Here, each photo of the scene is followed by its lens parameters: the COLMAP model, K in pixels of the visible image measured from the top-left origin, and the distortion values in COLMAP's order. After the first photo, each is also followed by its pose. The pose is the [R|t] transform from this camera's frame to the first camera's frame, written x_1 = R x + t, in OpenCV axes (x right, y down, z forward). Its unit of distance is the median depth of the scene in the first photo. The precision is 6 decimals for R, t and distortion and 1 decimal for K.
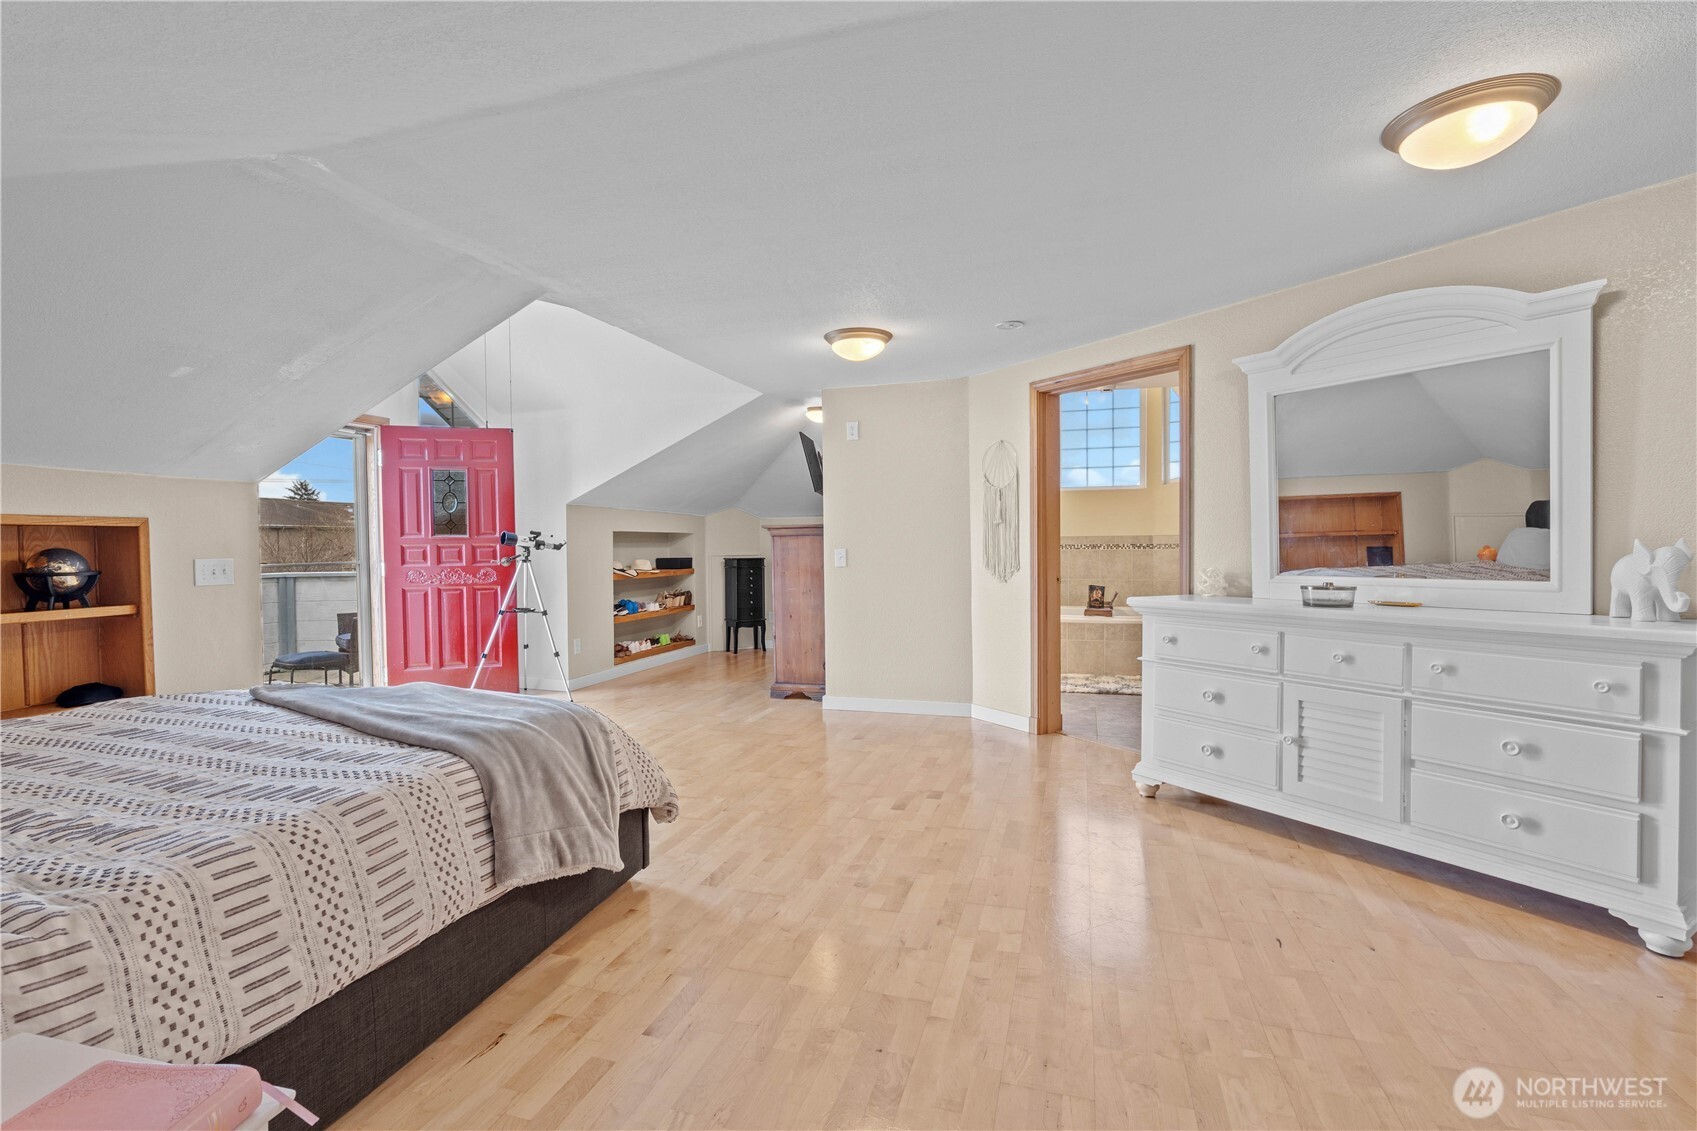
lens RADIAL K [[766.4, 0, 828.1], [0, 766.4, 570.1], [0, 0, 1]] dist [-0.004594, 0.000993]
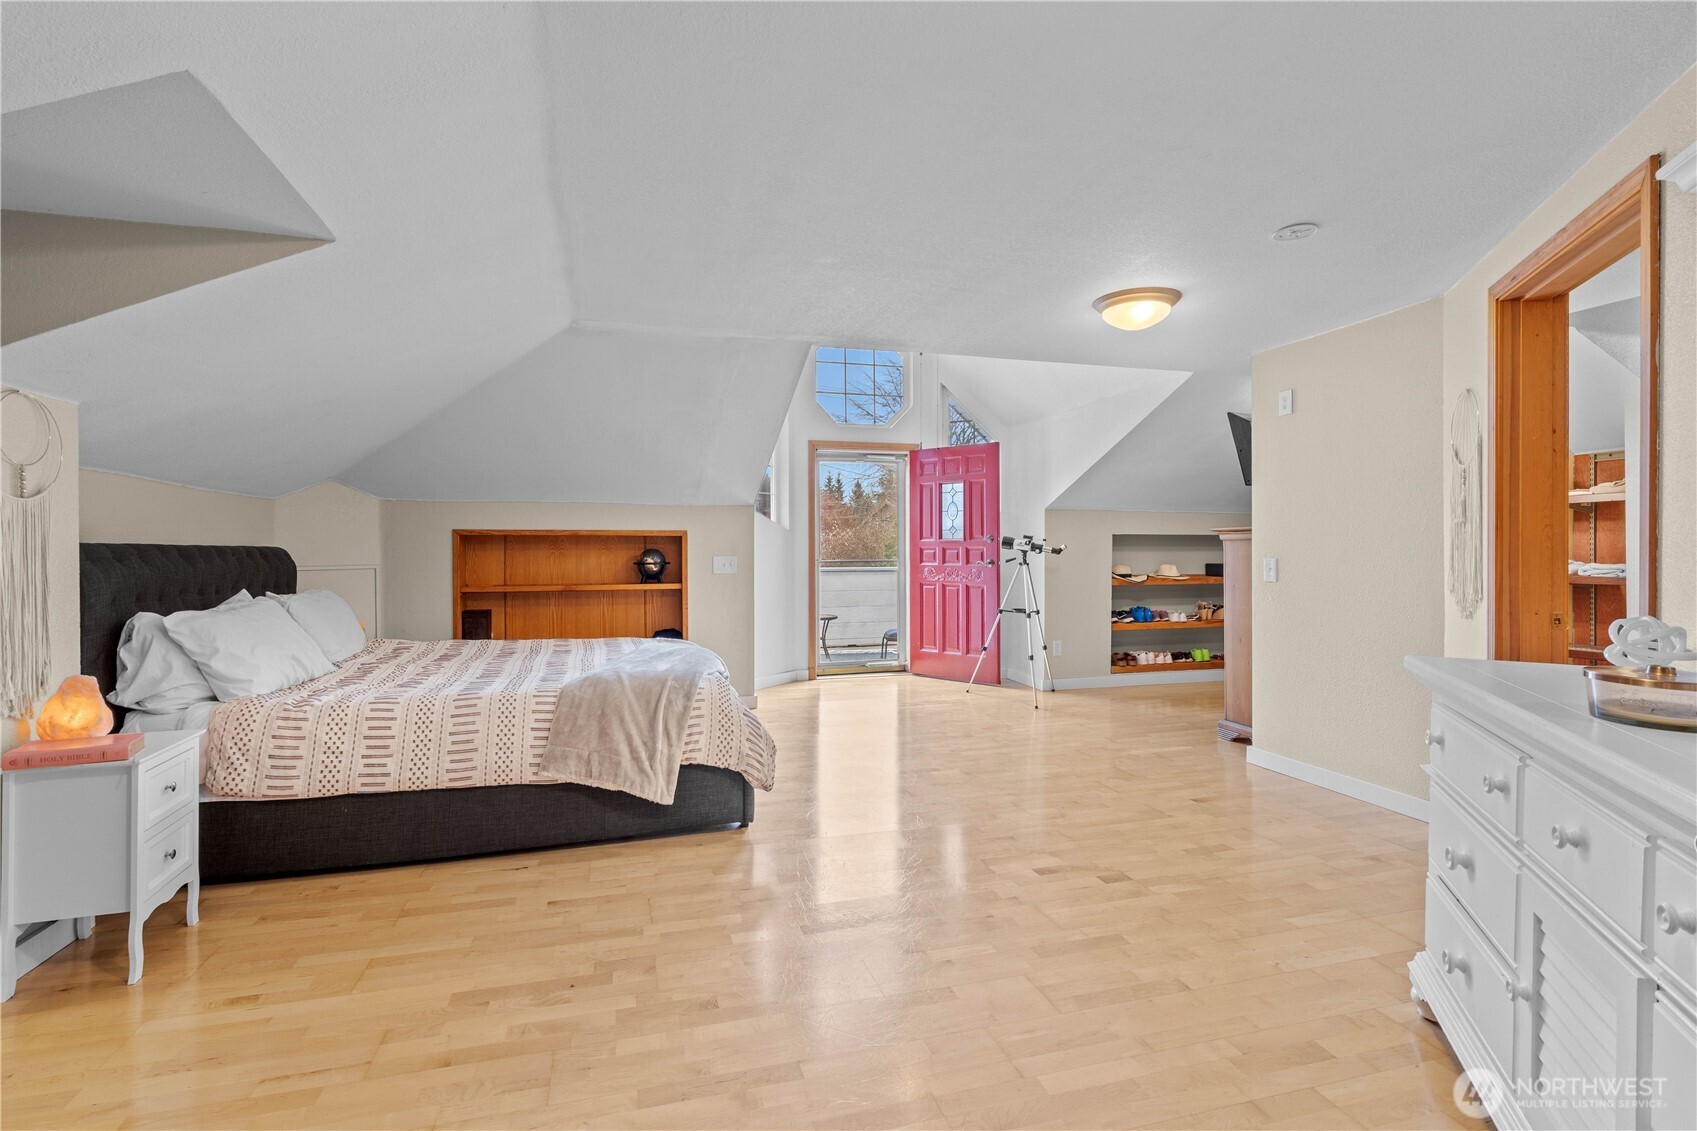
lens RADIAL K [[766.4, 0, 828.1], [0, 766.4, 570.1], [0, 0, 1]] dist [-0.004594, 0.000993]
pose [[0.562402, 0.035932, -0.826083, 0.447112], [-0.033540, 0.999224, 0.020629, -0.019465], [0.826184, 0.016105, 0.563171, 0.230609]]
